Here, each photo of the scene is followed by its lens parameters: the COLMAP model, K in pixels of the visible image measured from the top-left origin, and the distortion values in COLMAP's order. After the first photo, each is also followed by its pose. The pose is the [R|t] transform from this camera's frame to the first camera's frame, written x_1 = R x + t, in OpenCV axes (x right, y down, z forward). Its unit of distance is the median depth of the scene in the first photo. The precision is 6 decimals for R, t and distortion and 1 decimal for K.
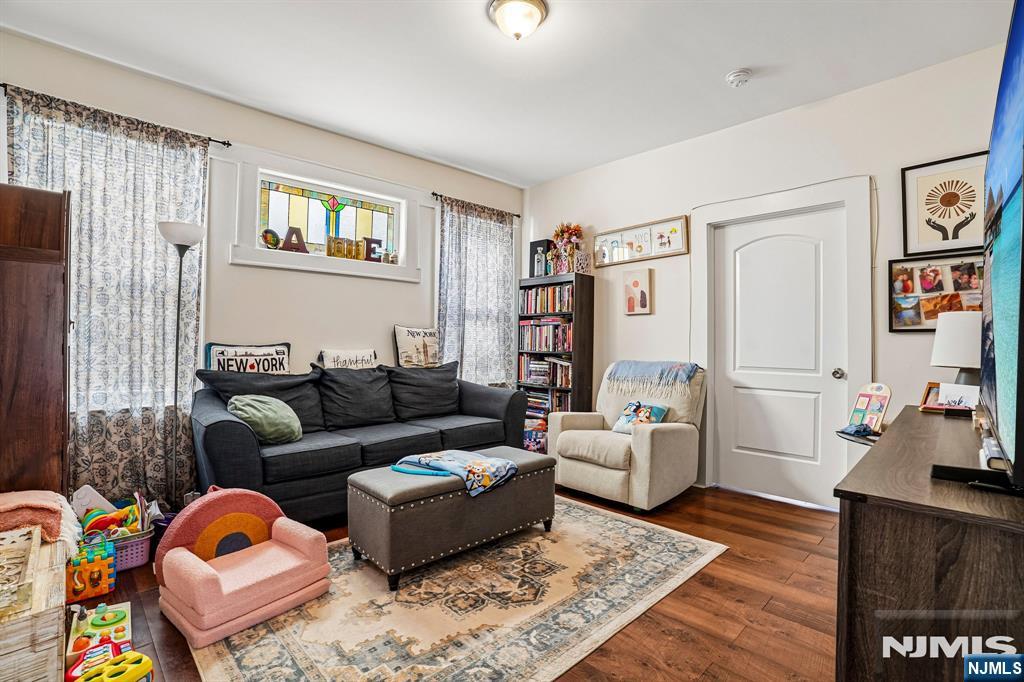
lens RADIAL K [[476.5, 0, 513.9], [0, 476.5, 338.2], [0, 0, 1]] dist [-0.085221, 0.035821]
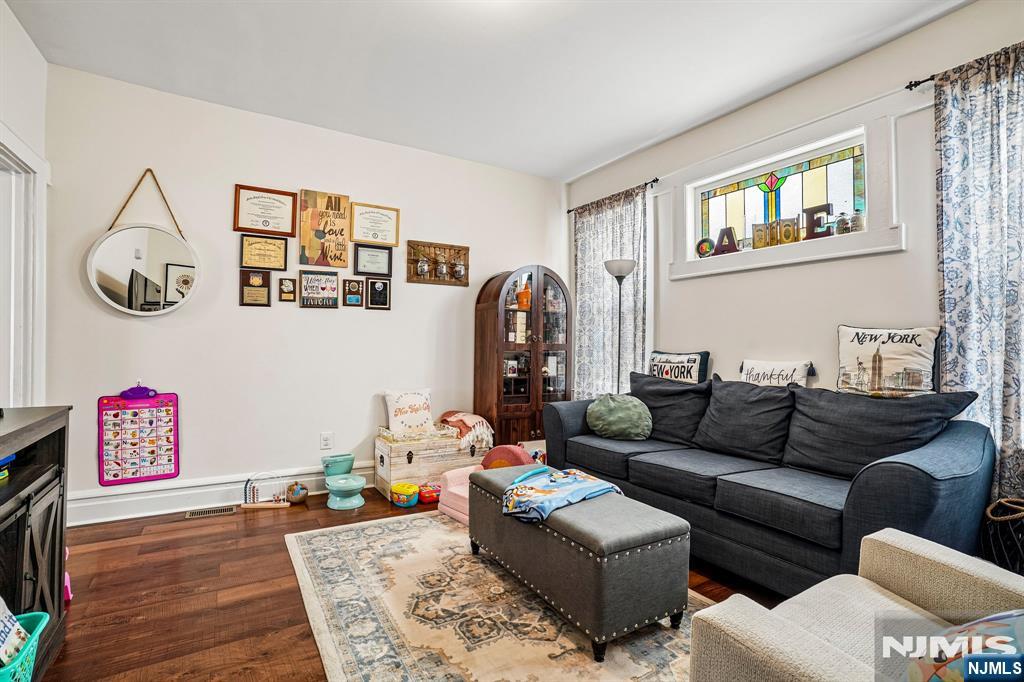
lens RADIAL K [[476.5, 0, 513.9], [0, 476.5, 338.2], [0, 0, 1]] dist [-0.085221, 0.035821]
pose [[-0.216113, -0.028295, -0.975958, 0.667777], [-0.009894, 0.999592, -0.026790, 0.015365], [0.976318, 0.003866, -0.216305, 0.997457]]
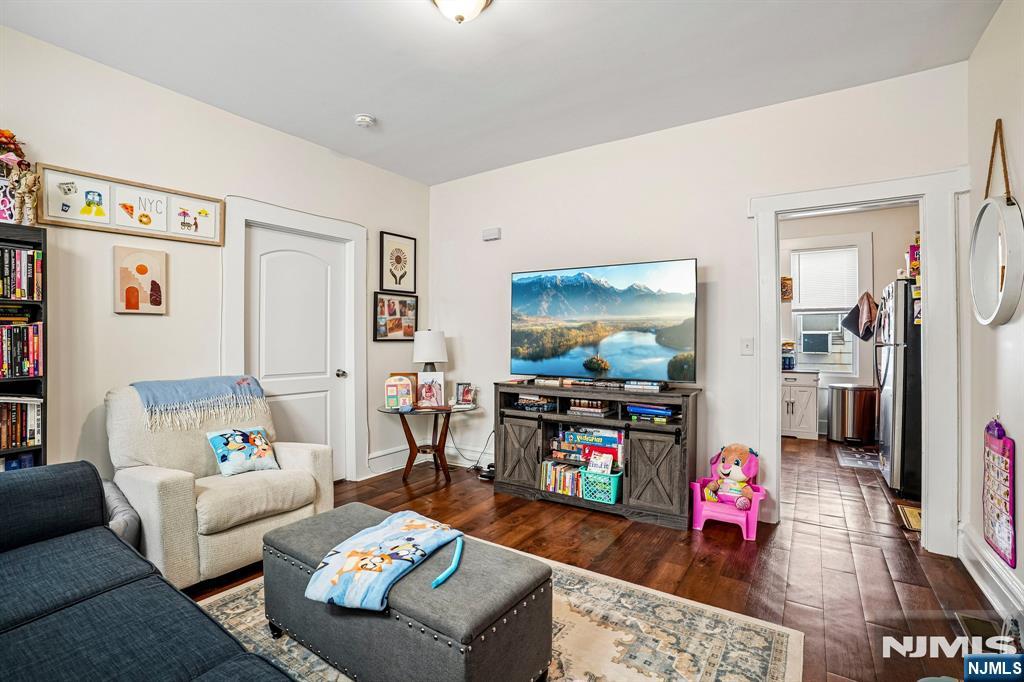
lens RADIAL K [[476.5, 0, 513.9], [0, 476.5, 338.2], [0, 0, 1]] dist [-0.085221, 0.035821]
pose [[-0.210490, -0.003046, 0.977591, -0.733301], [-0.007299, 0.999972, 0.001544, -0.028577], [-0.977569, -0.006811, -0.210506, 0.889546]]
